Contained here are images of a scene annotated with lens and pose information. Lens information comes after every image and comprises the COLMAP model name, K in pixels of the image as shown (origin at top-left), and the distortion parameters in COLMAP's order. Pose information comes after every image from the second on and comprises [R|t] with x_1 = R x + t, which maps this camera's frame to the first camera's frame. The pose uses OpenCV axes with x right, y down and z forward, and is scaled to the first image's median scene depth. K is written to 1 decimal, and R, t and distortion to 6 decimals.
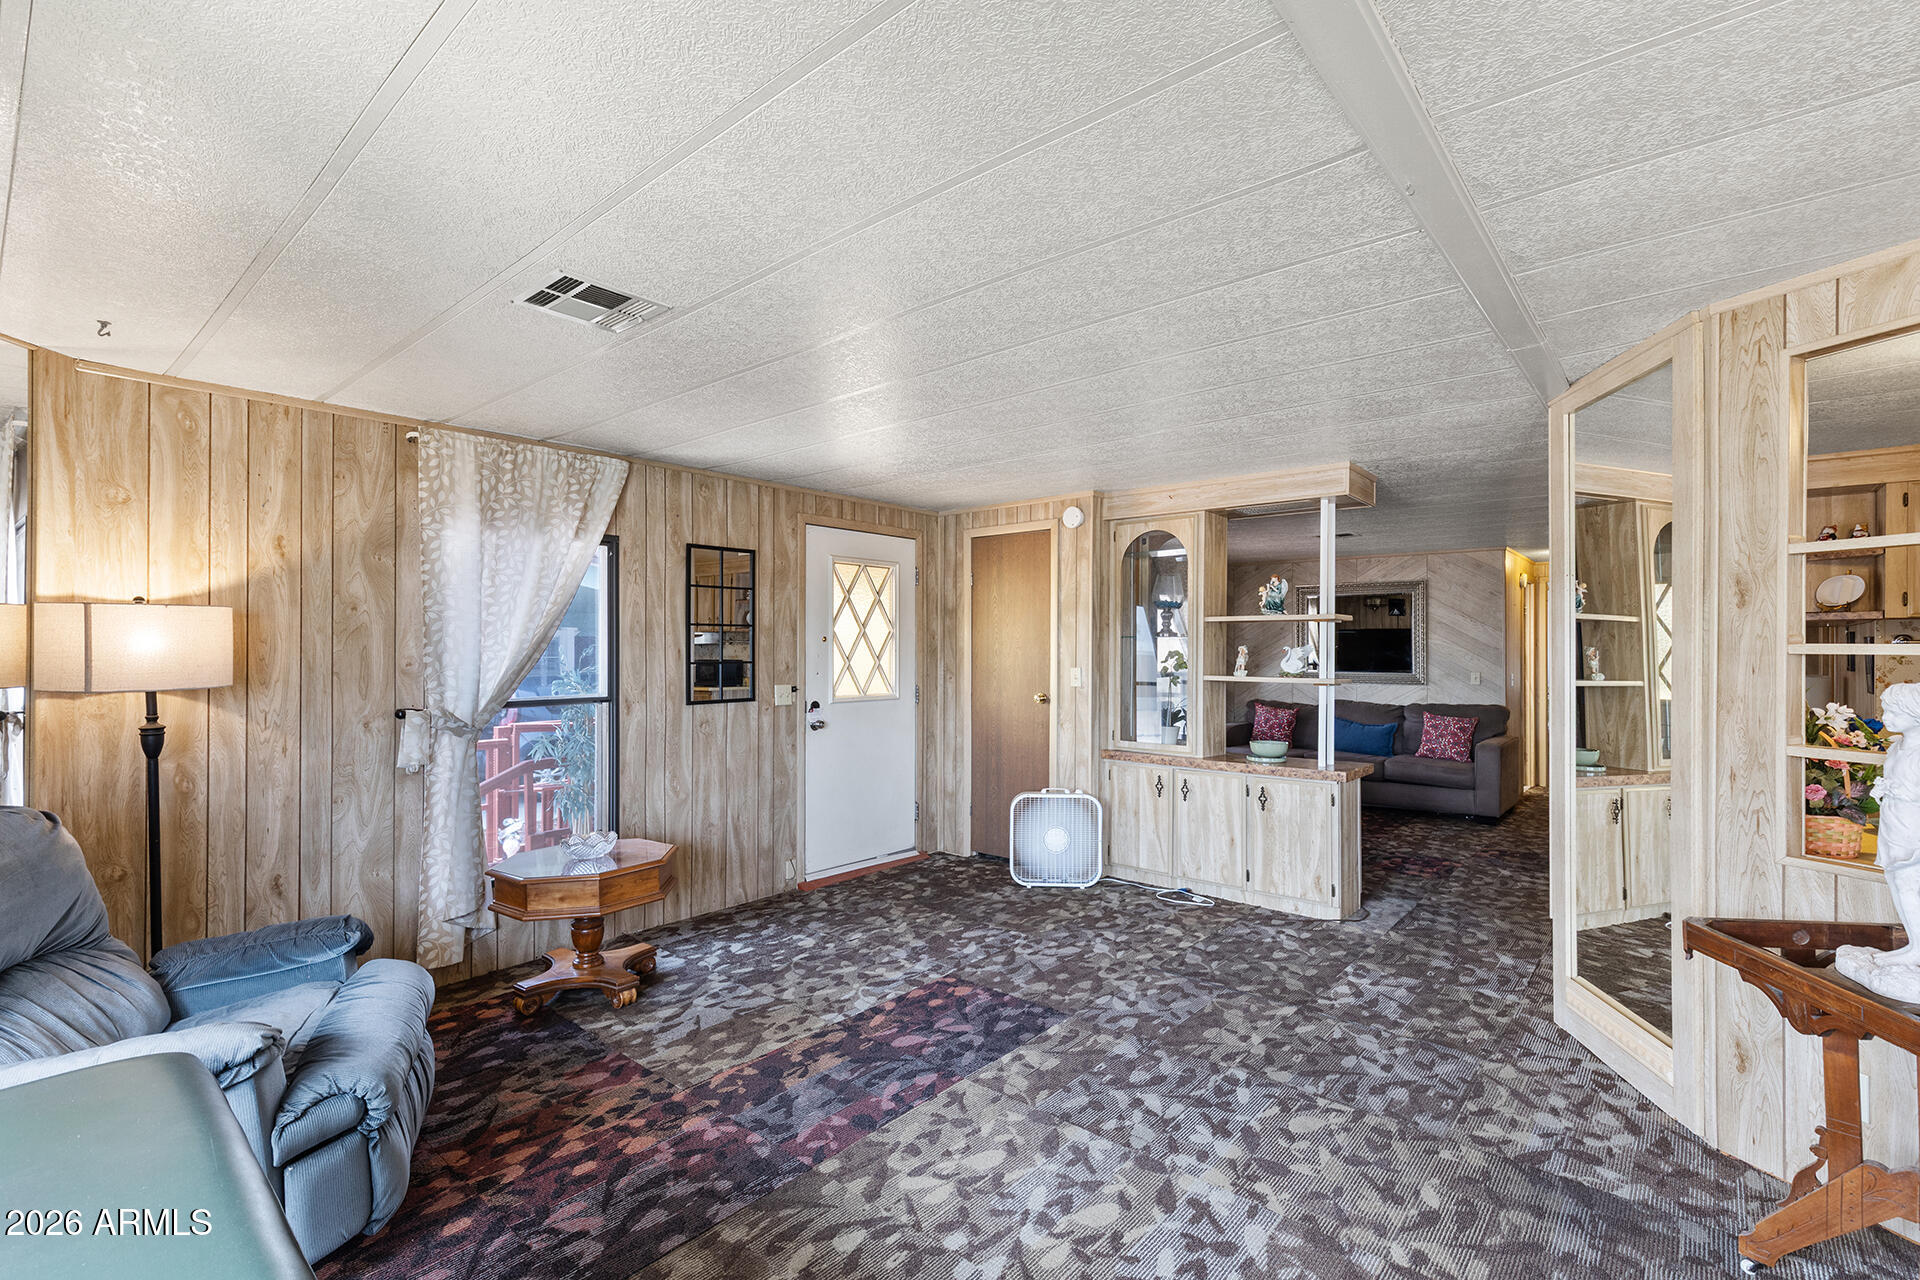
lens RADIAL K [[863.4, 0, 960.0], [0, 863.4, 640.0], [0, 0, 1]] dist [0.011672, -0.000221]
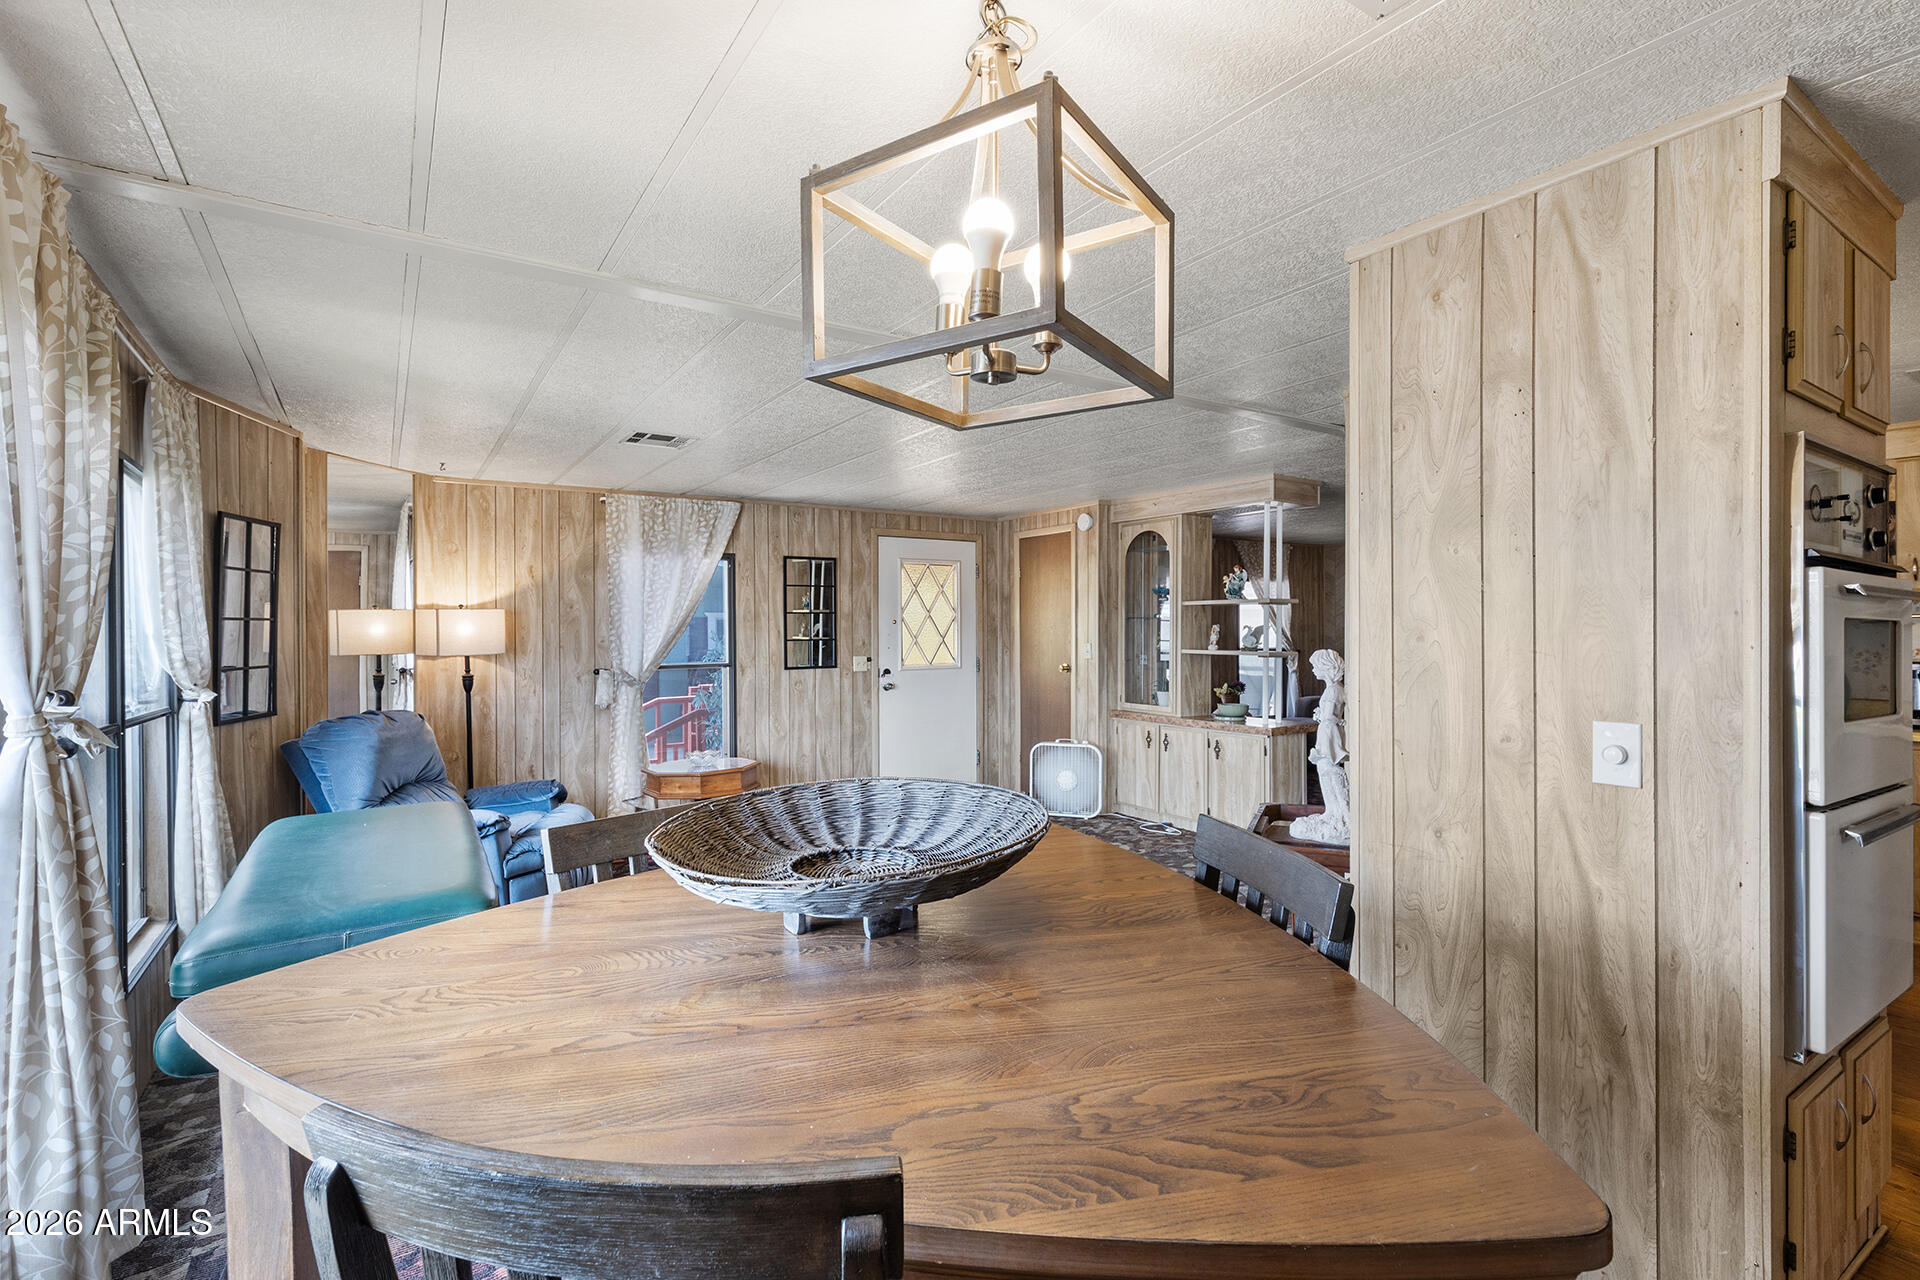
lens RADIAL K [[874.9, 0, 961.0], [0, 874.9, 619.5], [0, 0, 1]] dist [0.013370, 0.000010]
pose [[0.963333, -0.008953, -0.268158, 0.358220], [0.009557, 0.999954, 0.000946, -0.006128], [0.268138, -0.003474, 0.963374, -0.314996]]
